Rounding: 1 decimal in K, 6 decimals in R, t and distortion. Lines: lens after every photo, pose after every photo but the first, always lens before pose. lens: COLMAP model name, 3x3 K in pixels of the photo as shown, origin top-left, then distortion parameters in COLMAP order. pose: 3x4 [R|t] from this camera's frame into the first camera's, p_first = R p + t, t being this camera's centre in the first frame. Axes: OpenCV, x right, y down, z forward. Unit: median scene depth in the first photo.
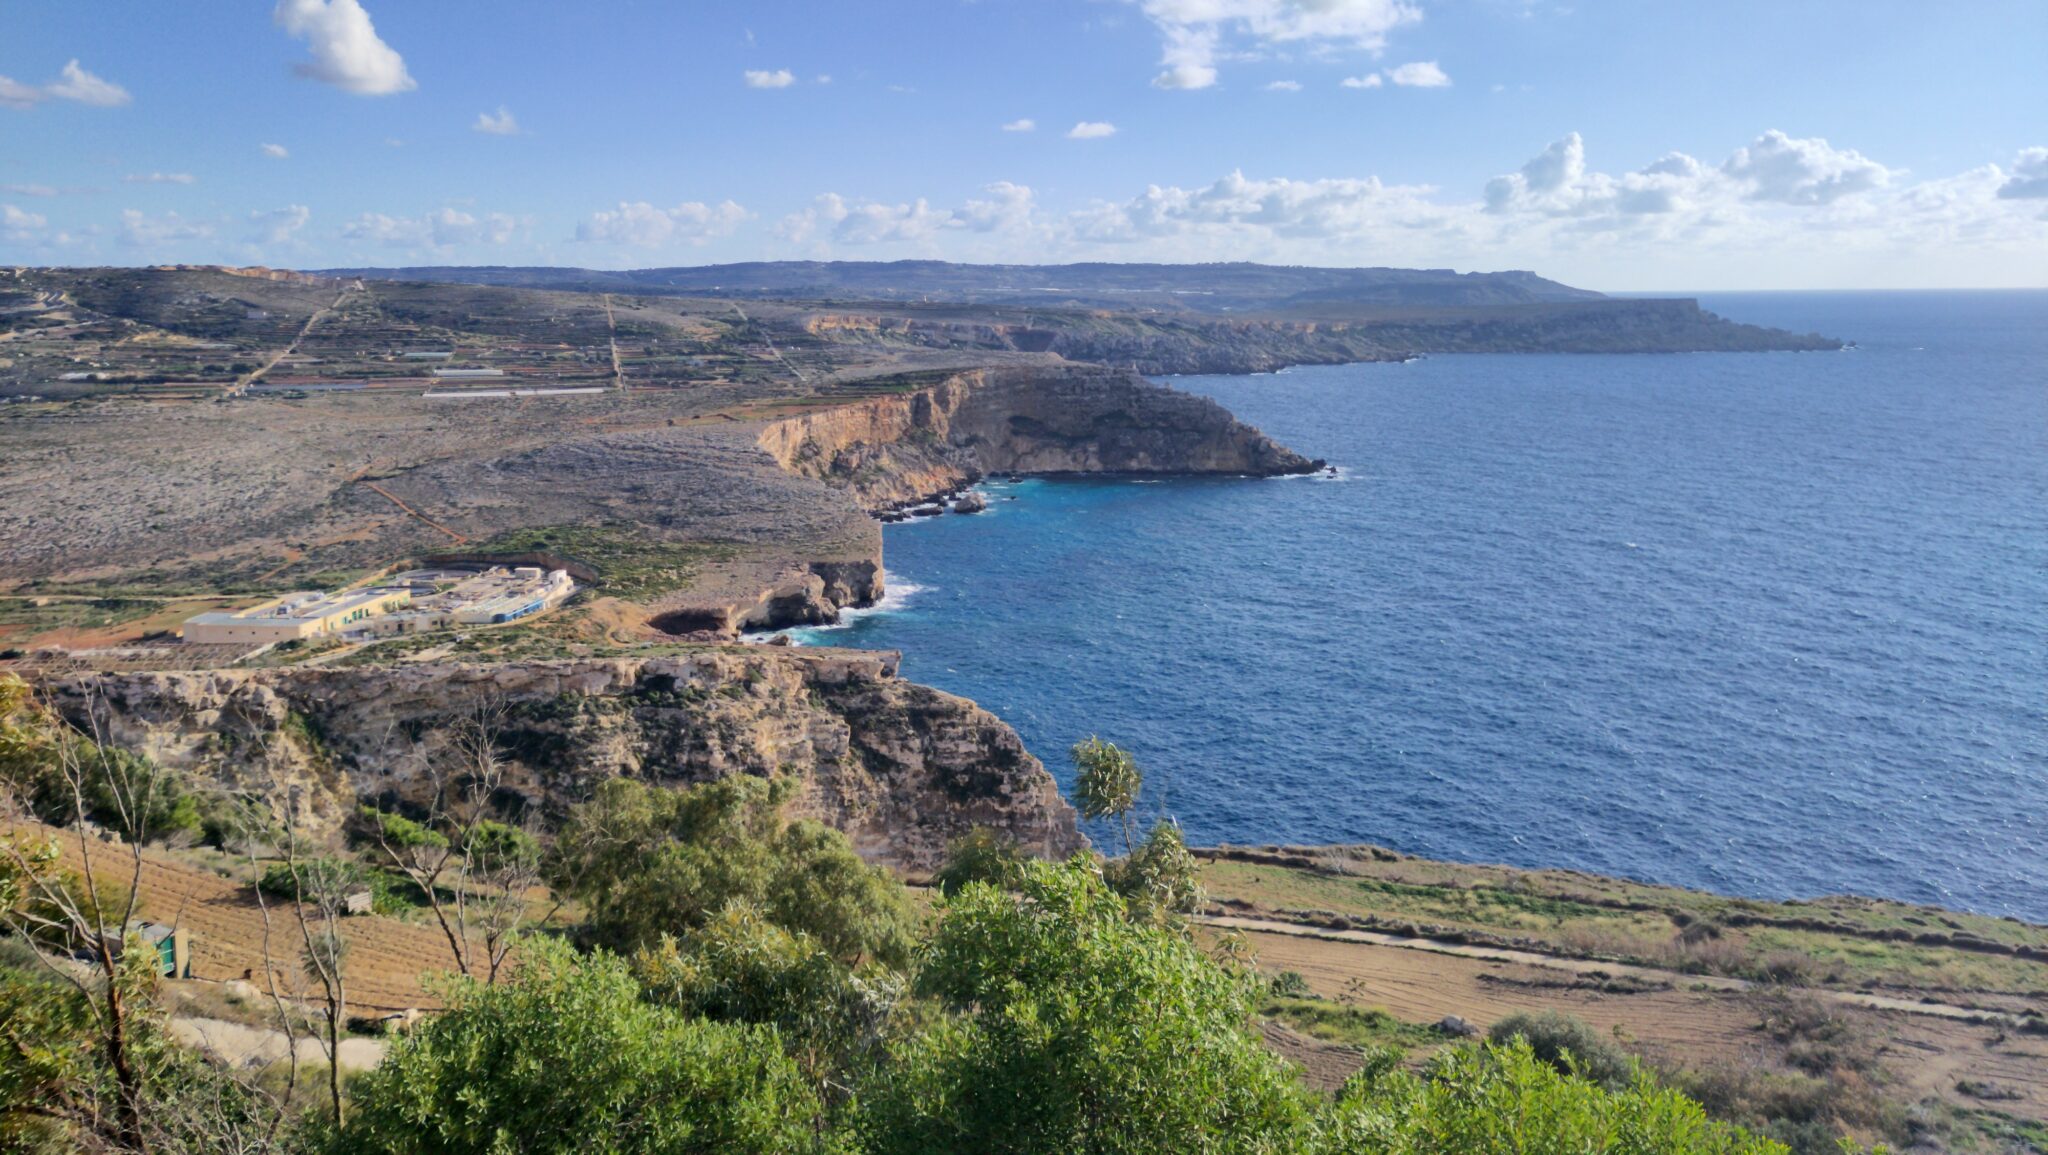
lens RADIAL K [[2113.9, 0, 1014.1], [0, 2113.9, 566.7], [0, 0, 1]] dist [0.156968, 0.012569]
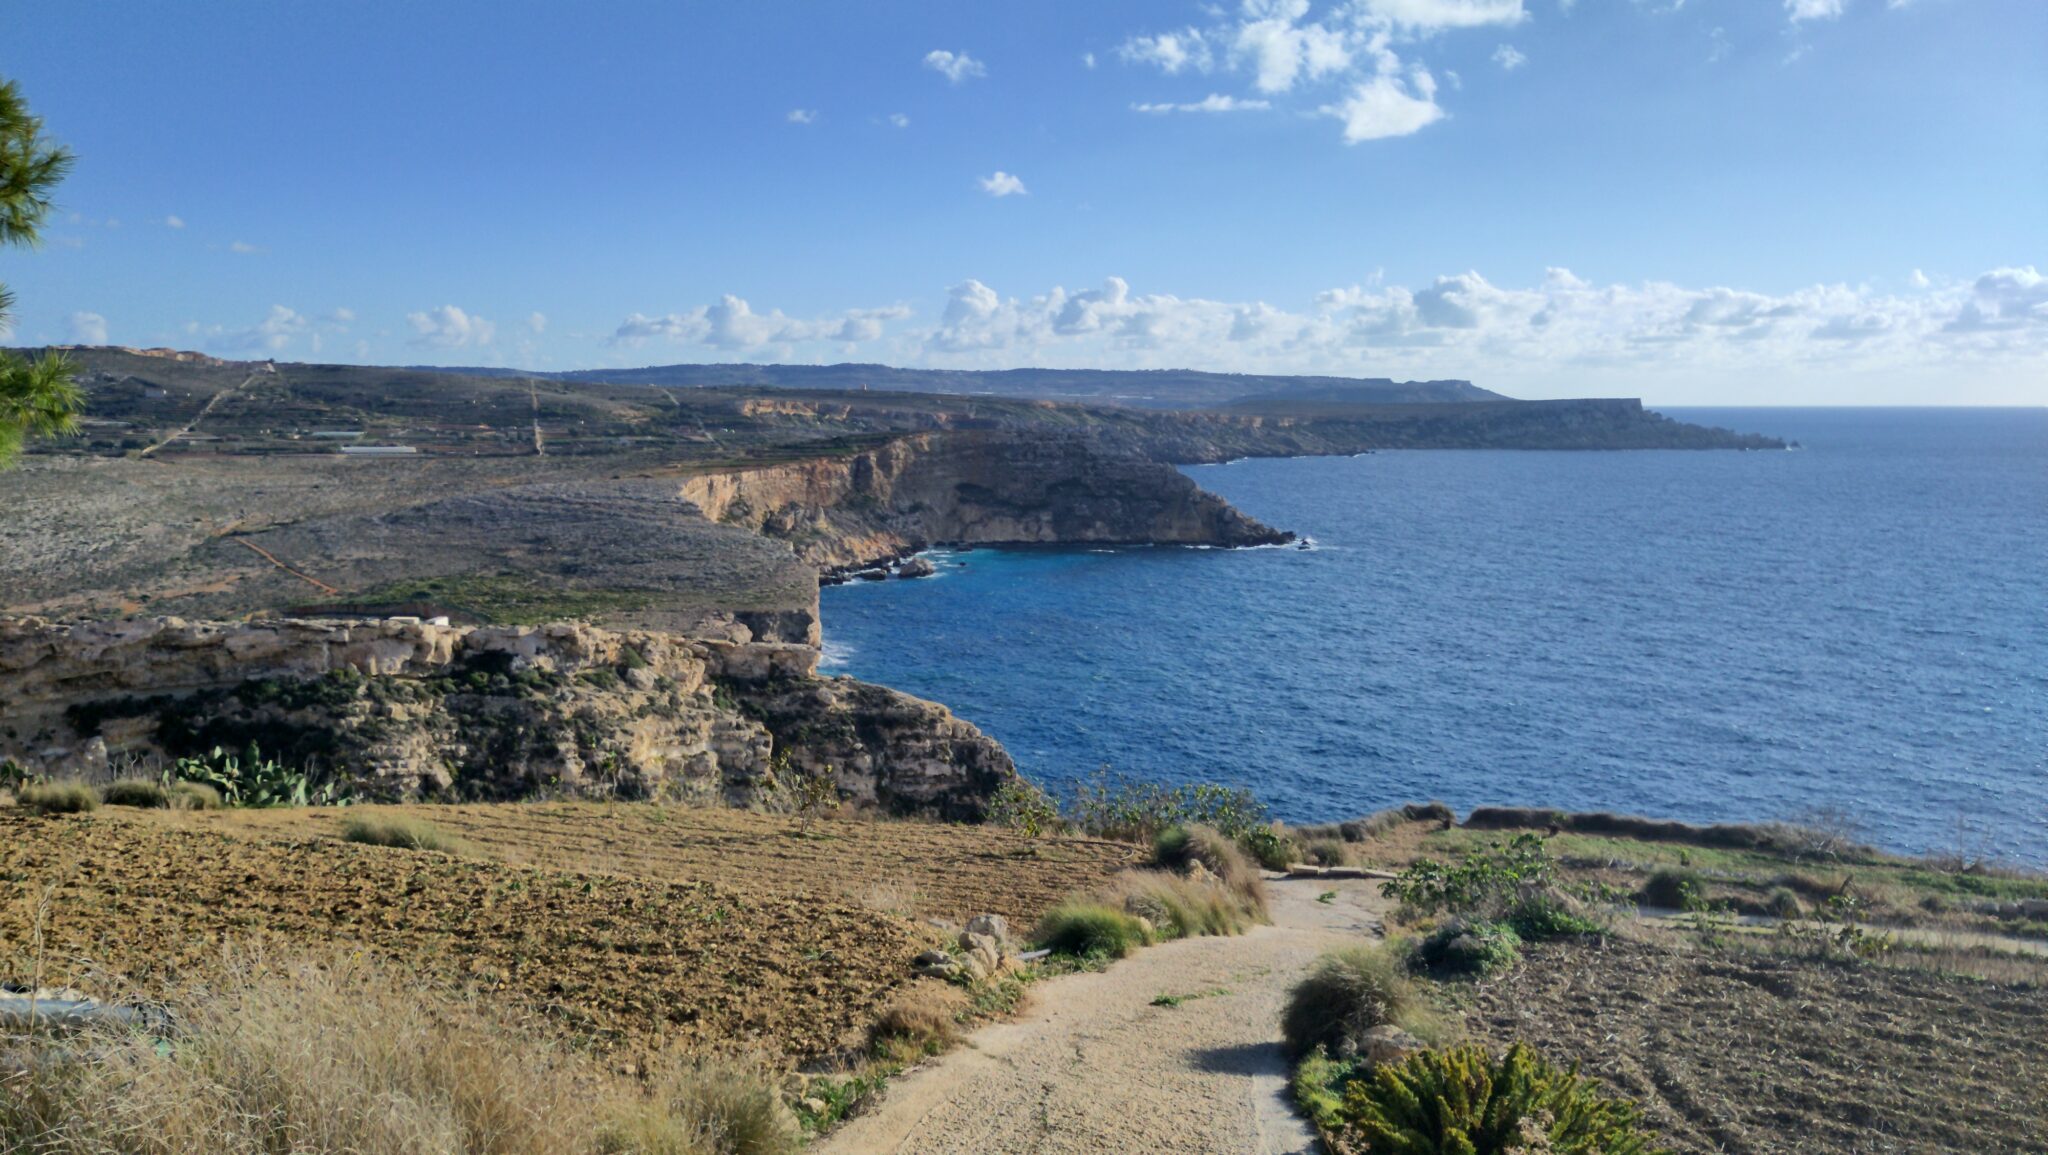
lens RADIAL K [[2084.7, 0, 1024.0], [0, 2084.7, 577.5], [0, 0, 1]] dist [0.151432, -0.109274]
pose [[0.999363, 0.001244, 0.035667, -0.008892], [0.000550, 0.998736, -0.050252, 0.027721], [-0.035685, 0.050240, 0.998099, 0.143707]]
